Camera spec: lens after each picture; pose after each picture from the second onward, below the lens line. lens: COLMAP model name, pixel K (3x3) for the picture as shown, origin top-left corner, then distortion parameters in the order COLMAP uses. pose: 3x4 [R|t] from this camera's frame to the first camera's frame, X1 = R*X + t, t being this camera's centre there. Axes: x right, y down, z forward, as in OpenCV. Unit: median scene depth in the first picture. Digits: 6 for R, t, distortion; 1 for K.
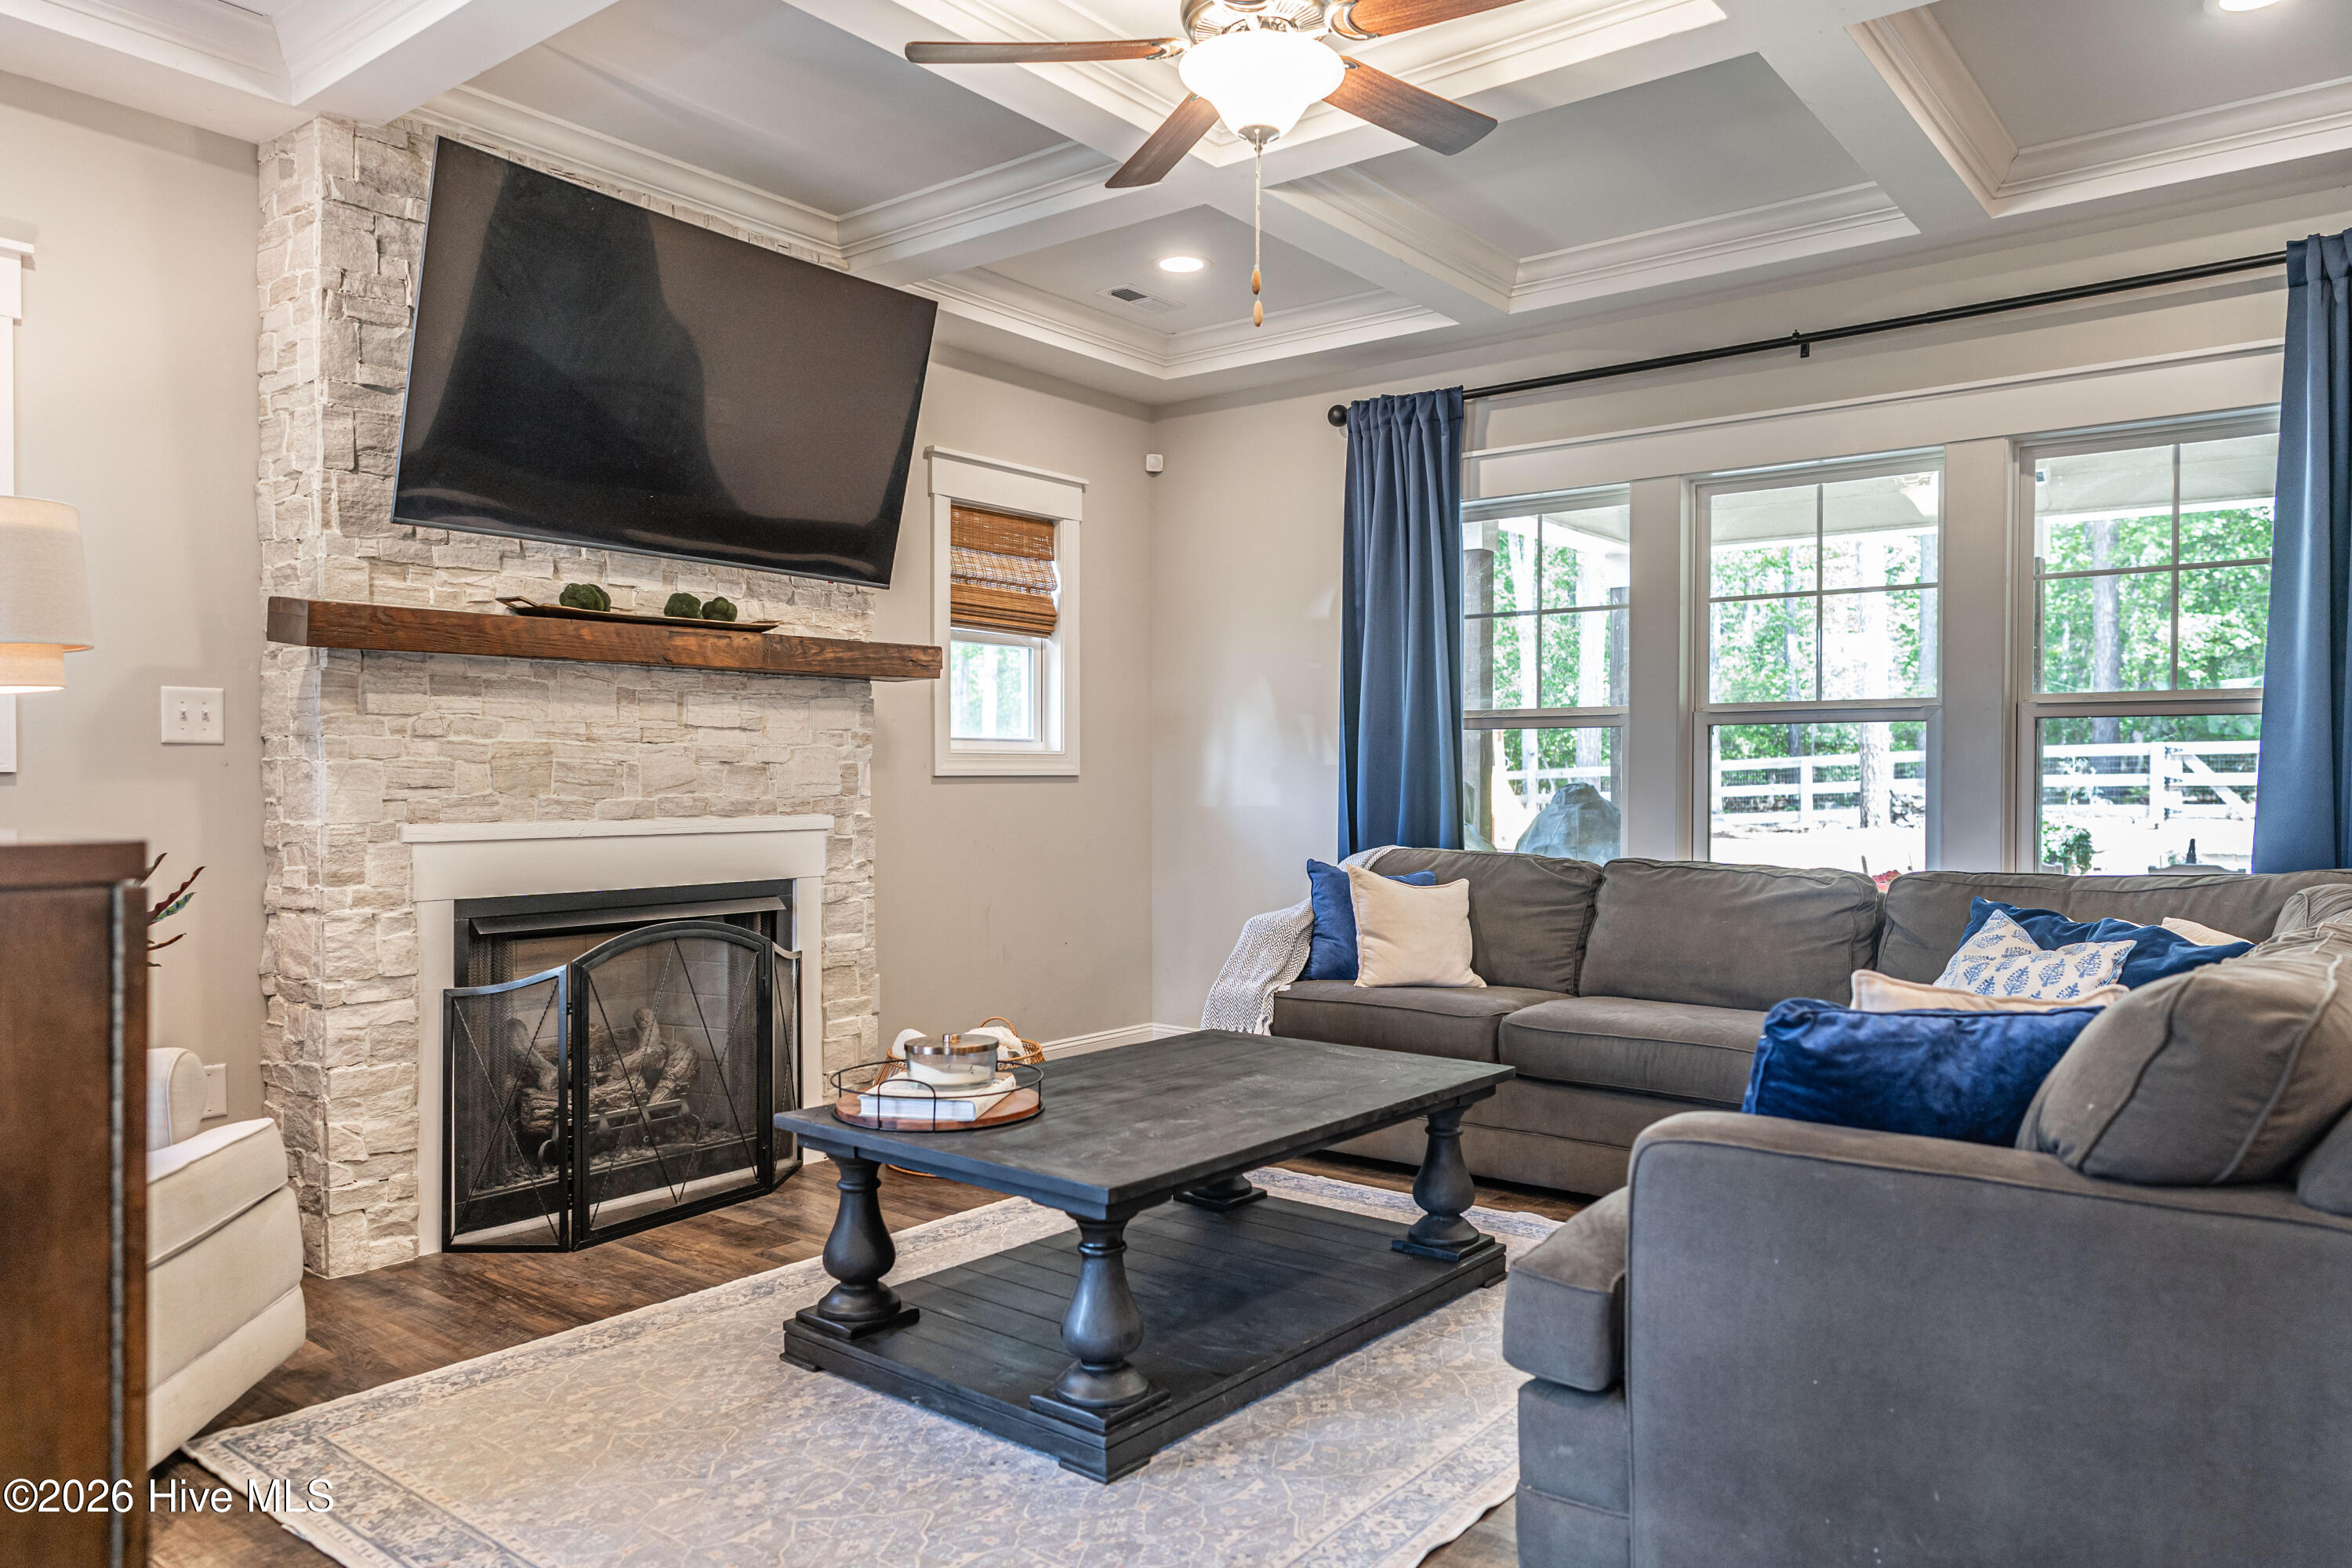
lens RADIAL K [[1563.6, 0, 1176.0], [0, 1563.6, 784.0], [0, 0, 1]] dist [0.005019, 0.000954]
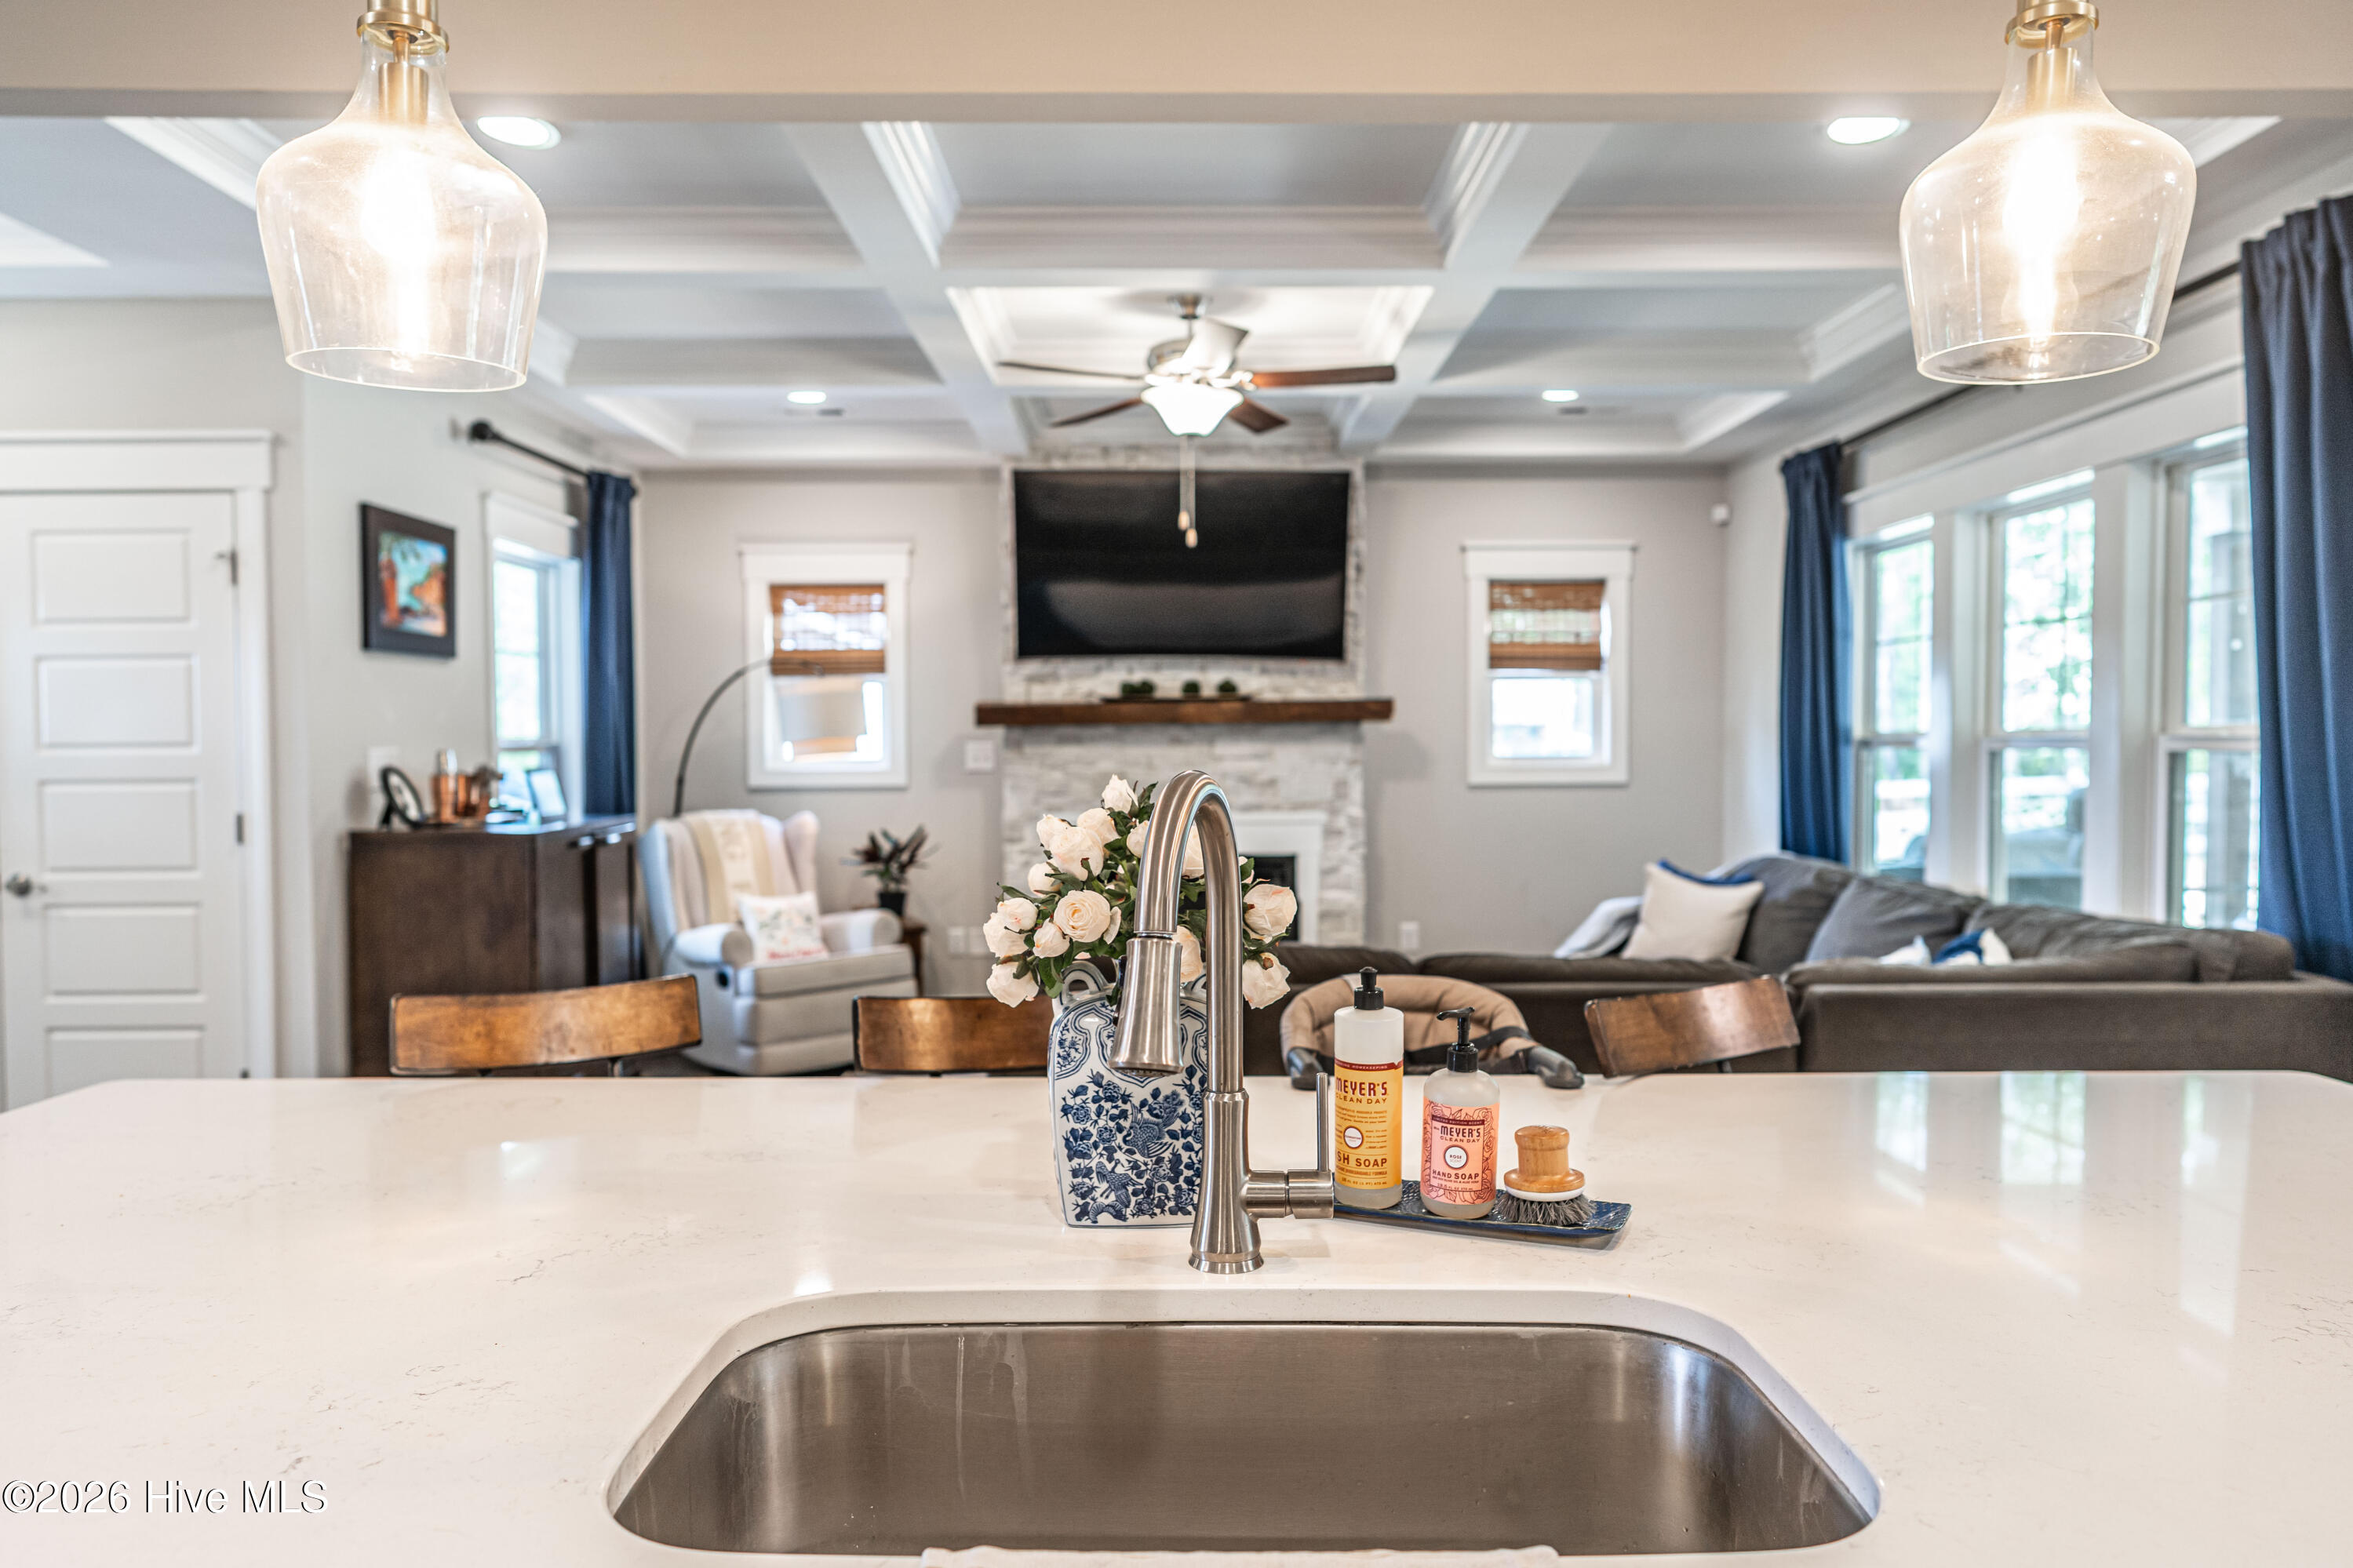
lens RADIAL K [[1809.0, 0, 1176.5], [0, 1809.0, 784.0], [0, 0, 1]] dist [0.001457, -0.000172]
pose [[0.621497, 0.005275, -0.783399, 1.059264], [0.001537, 0.999967, 0.007952, -0.022379], [0.783415, -0.006146, 0.621468, -0.204013]]
